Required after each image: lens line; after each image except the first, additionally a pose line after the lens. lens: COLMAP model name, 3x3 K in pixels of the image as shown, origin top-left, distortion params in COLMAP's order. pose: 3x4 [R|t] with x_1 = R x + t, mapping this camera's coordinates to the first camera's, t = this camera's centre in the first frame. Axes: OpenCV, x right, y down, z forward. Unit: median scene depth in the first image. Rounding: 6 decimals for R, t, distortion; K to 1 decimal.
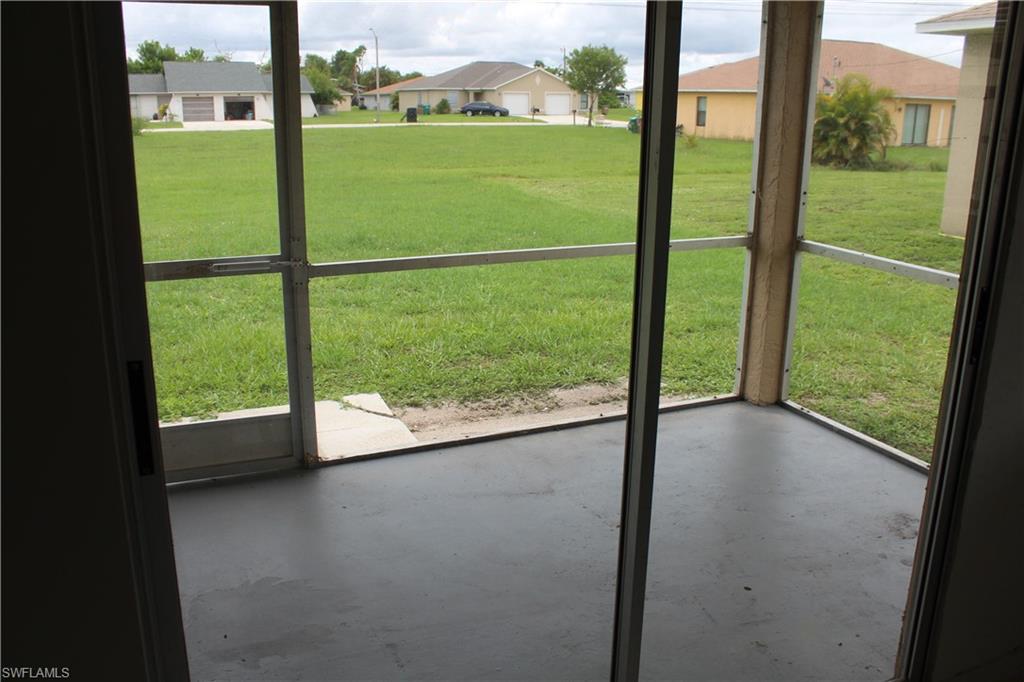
lens RADIAL K [[872.5, 0, 512.0], [0, 872.5, 341.0], [0, 0, 1]] dist [-0.088068, 0.004231]
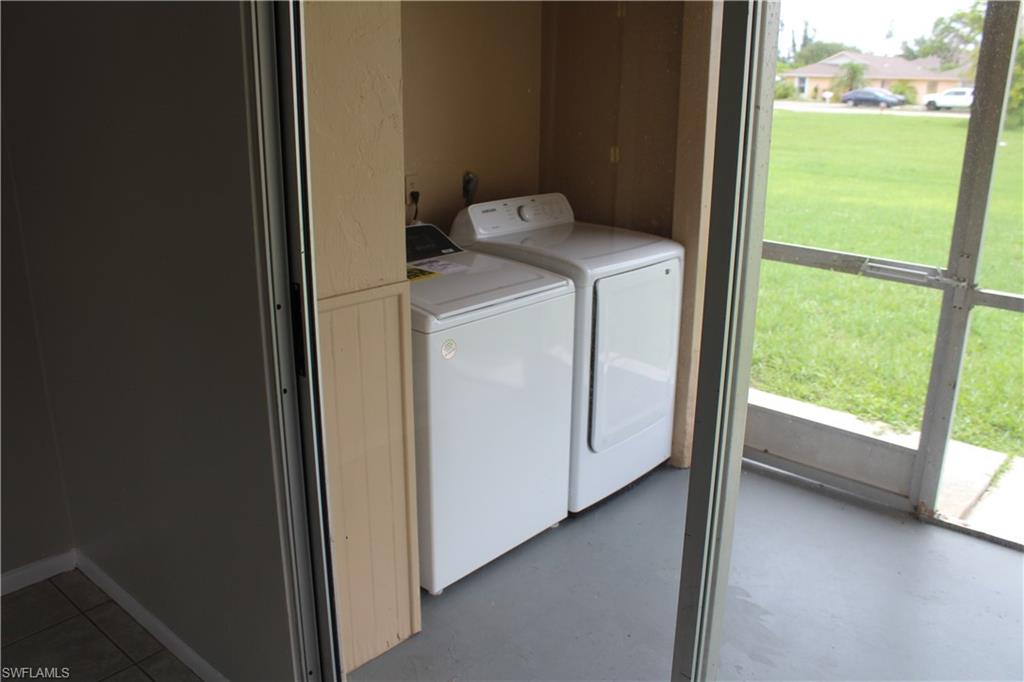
lens RADIAL K [[872.5, 0, 512.0], [0, 872.5, 341.0], [0, 0, 1]] dist [-0.088068, 0.004231]
pose [[0.391116, 0.269042, -0.880139, 0.325128], [-0.258799, 0.949881, 0.175356, -0.068798], [0.883205, 0.159194, 0.441141, 0.255622]]
